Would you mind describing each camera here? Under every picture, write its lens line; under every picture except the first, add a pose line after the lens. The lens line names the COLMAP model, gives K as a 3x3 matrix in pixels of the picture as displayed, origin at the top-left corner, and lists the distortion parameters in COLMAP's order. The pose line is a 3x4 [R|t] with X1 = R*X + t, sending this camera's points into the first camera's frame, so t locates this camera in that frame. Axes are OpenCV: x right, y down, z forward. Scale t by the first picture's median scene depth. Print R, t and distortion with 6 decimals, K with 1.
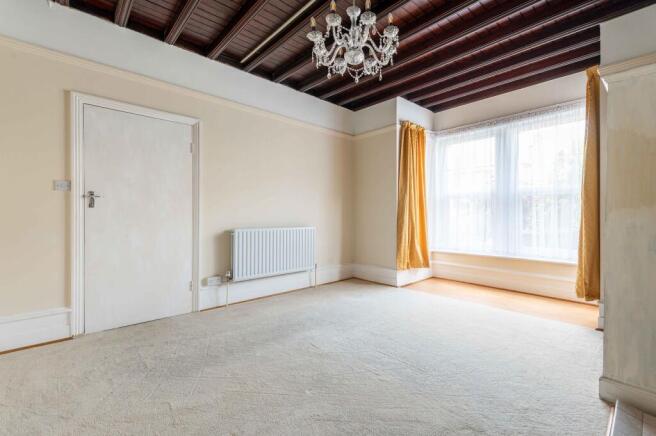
lens RADIAL K [[291.7, 0, 336.8], [0, 291.7, 217.6], [0, 0, 1]] dist [0.023660, 0.000042]
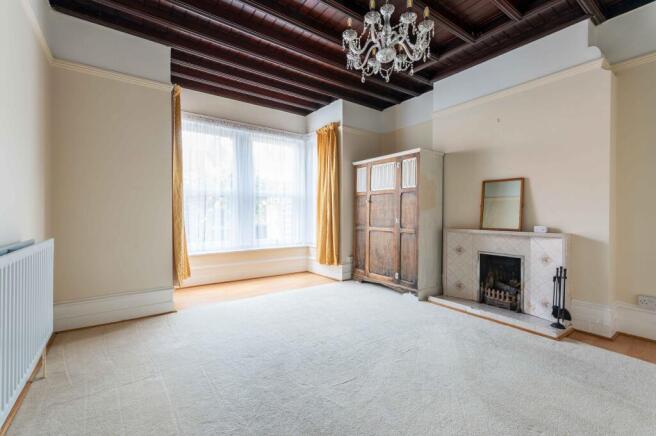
lens RADIAL K [[291.7, 0, 336.8], [0, 291.7, 217.6], [0, 0, 1]] dist [0.023660, 0.000042]
pose [[0.109849, -0.017180, 0.993800, -0.519906], [0.002736, 0.999852, 0.016982, -0.008370], [-0.993945, 0.000854, 0.109879, 0.570549]]
